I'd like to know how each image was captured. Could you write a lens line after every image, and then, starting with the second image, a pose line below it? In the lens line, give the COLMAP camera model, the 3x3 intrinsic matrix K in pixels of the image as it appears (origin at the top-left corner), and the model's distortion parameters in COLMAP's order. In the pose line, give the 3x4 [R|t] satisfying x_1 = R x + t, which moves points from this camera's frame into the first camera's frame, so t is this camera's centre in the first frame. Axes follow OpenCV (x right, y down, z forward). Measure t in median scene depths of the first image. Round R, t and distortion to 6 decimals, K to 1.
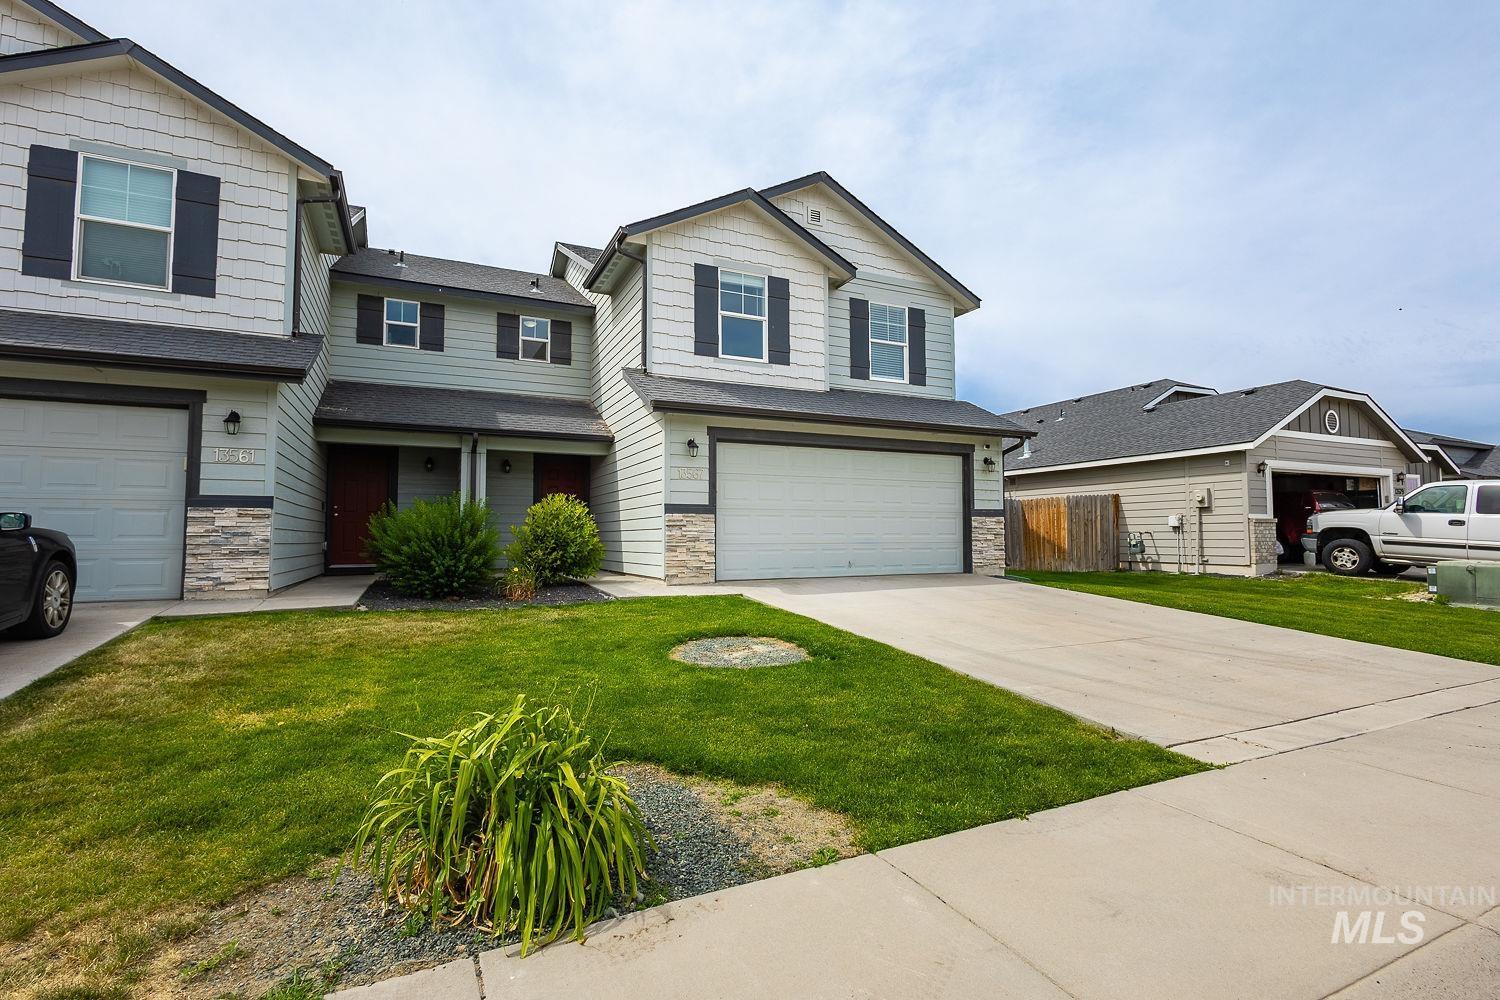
lens RADIAL K [[747.7, 0, 750.8], [0, 747.7, 485.8], [0, 0, 1]] dist [0.003794, 0.000345]
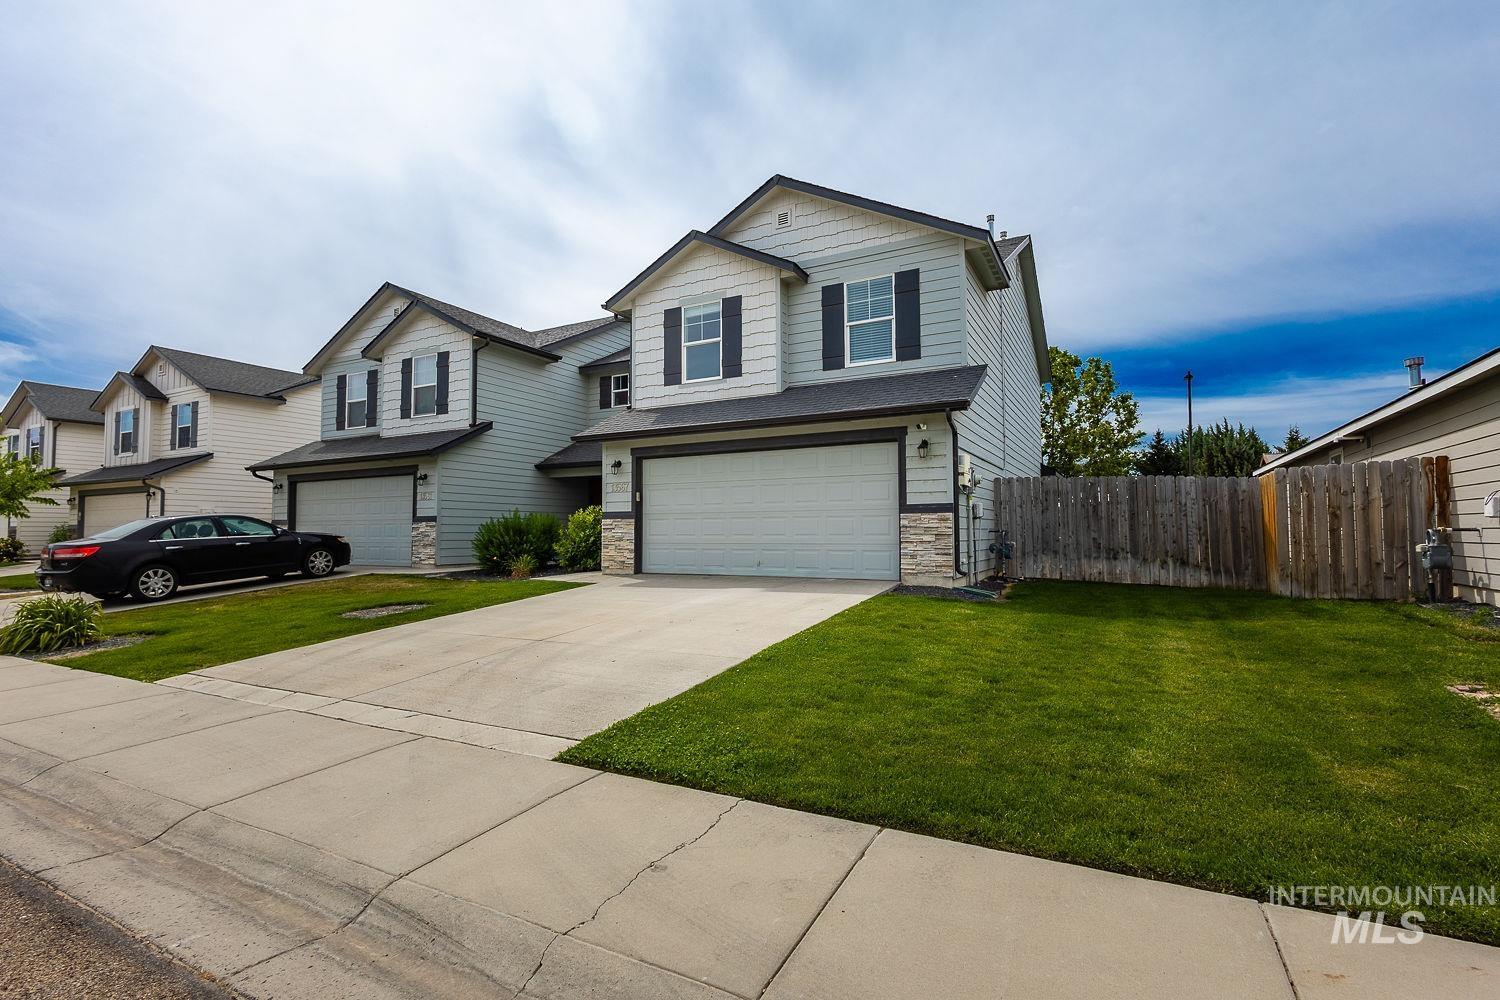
lens RADIAL K [[699.9, 0, 749.1], [0, 699.9, 495.9], [0, 0, 1]] dist [0.007110, -0.000587]
pose [[0.561277, -0.047846, -0.826244, 0.866566], [0.056077, 0.998232, -0.019712, 0.029017], [0.825726, -0.035269, 0.562968, 0.440391]]
